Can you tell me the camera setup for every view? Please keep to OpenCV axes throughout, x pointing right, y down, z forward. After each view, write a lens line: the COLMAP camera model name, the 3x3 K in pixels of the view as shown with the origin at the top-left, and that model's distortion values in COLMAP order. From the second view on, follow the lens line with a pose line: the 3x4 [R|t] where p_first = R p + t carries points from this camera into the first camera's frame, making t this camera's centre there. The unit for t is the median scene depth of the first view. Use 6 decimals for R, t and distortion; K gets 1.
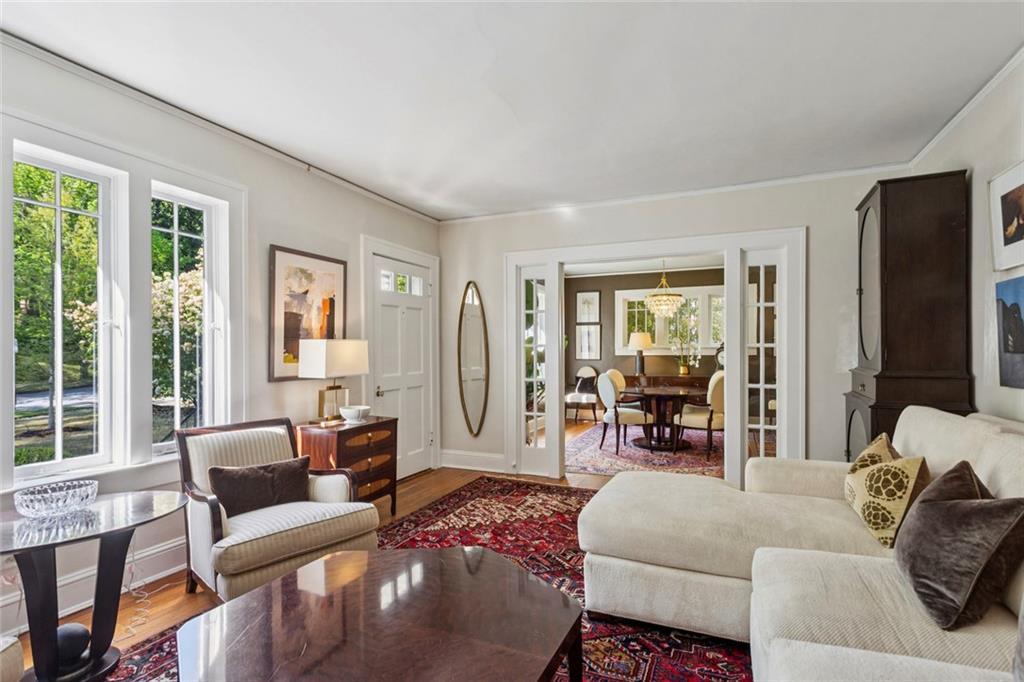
lens RADIAL K [[488.7, 0, 515.0], [0, 488.7, 351.1], [0, 0, 1]] dist [0.004063, 0.002368]
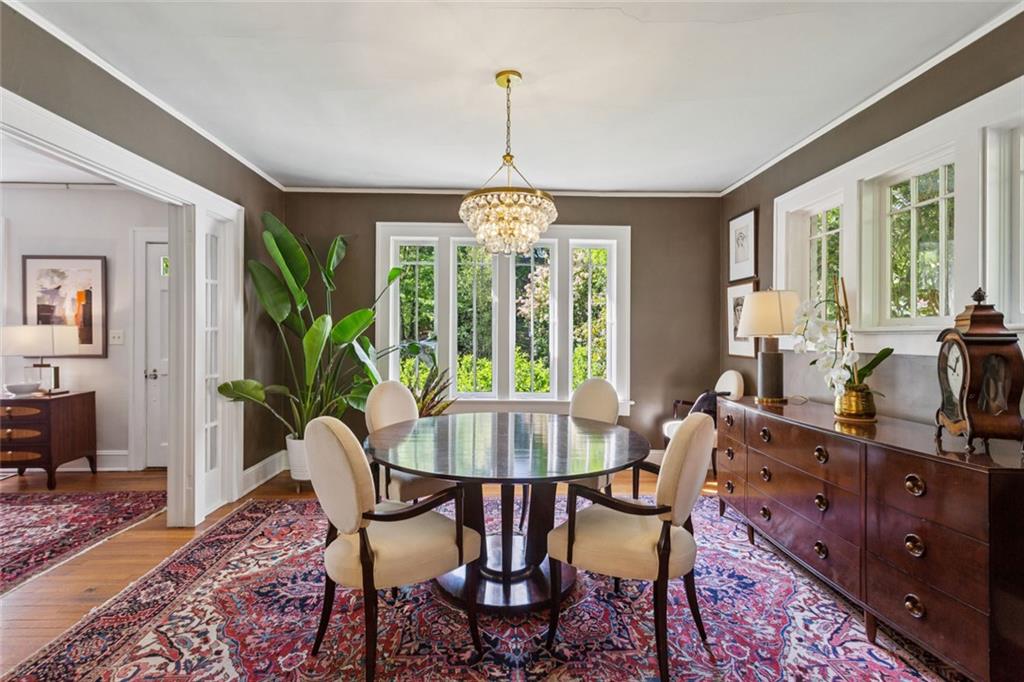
lens RADIAL K [[469.4, 0, 513.0], [0, 469.4, 336.6], [0, 0, 1]] dist [0.000497, 0.000284]
pose [[0.446167, 0.002260, -0.894947, 1.149185], [-0.005621, 0.999984, -0.000277, -0.001993], [0.894932, 0.005154, 0.446173, 1.492946]]
